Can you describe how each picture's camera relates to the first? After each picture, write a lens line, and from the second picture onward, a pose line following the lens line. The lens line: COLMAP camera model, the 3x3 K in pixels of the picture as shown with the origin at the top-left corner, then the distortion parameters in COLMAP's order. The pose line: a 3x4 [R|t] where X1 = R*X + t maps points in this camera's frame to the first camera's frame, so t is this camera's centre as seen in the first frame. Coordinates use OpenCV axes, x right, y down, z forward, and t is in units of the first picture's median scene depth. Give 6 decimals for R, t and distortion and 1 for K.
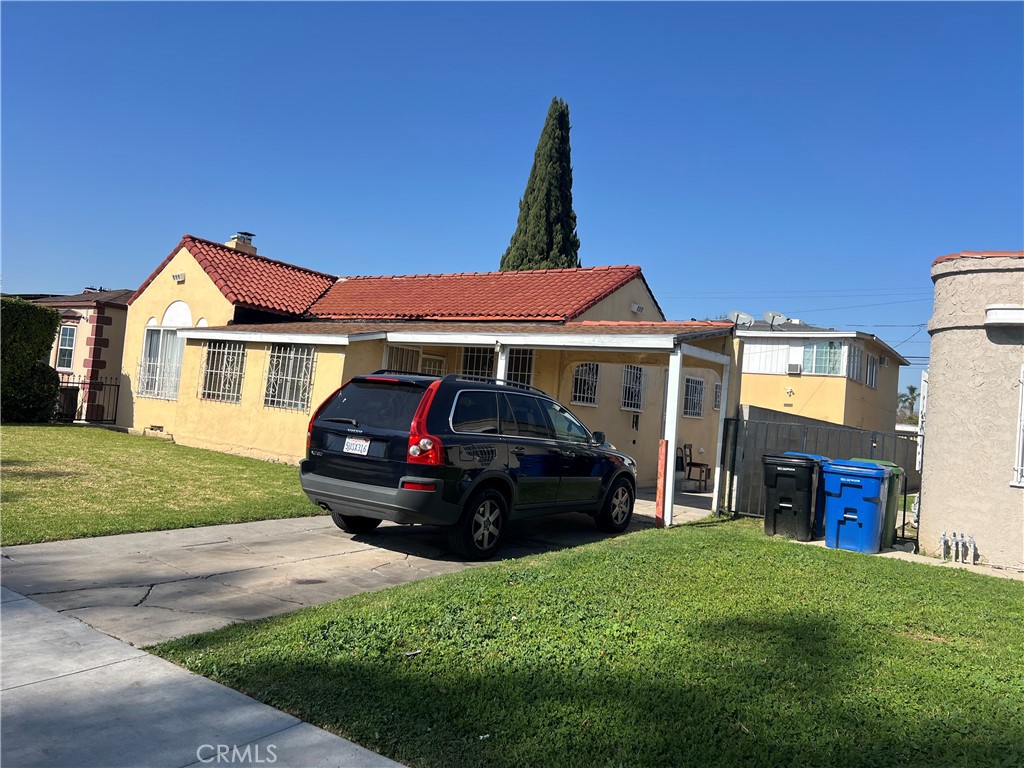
lens RADIAL K [[768.3, 0, 509.0], [0, 768.3, 383.5], [0, 0, 1]] dist [0.109725, -0.145839]
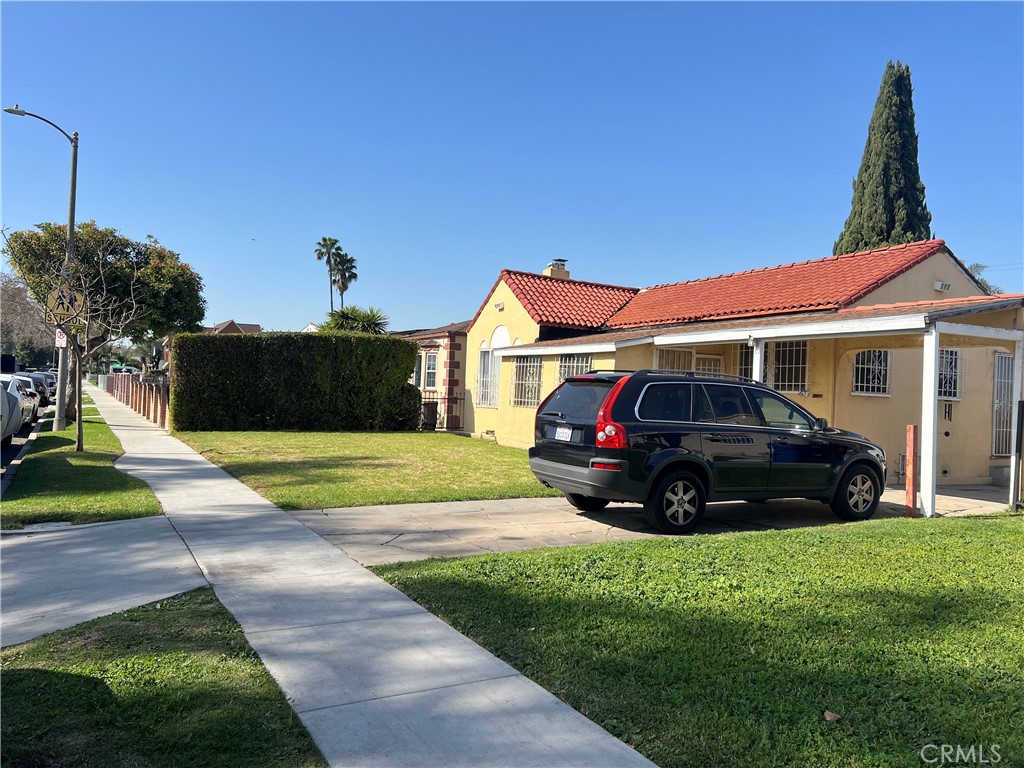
lens RADIAL K [[768.3, 0, 509.0], [0, 768.3, 383.5], [0, 0, 1]] dist [0.109725, -0.145839]
pose [[0.891999, -0.057016, -0.448428, 0.129826], [0.052352, 0.998368, -0.022803, 0.012153], [0.448997, -0.003136, 0.893528, -0.052162]]
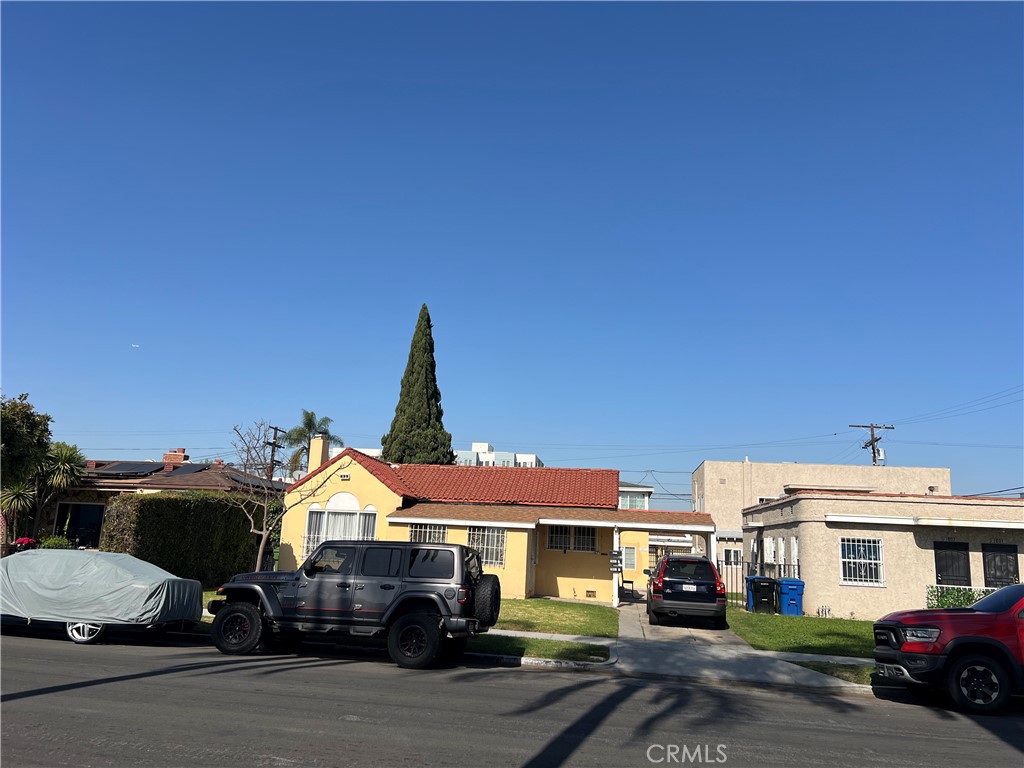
lens RADIAL K [[763.9, 0, 507.4], [0, 763.9, 385.4], [0, 0, 1]] dist [0.110373, -0.234514]
pose [[0.904289, 0.040522, 0.424993, -0.915395], [0.018471, 0.990839, -0.133777, -0.125393], [-0.426521, 0.128823, 0.895257, -0.563393]]
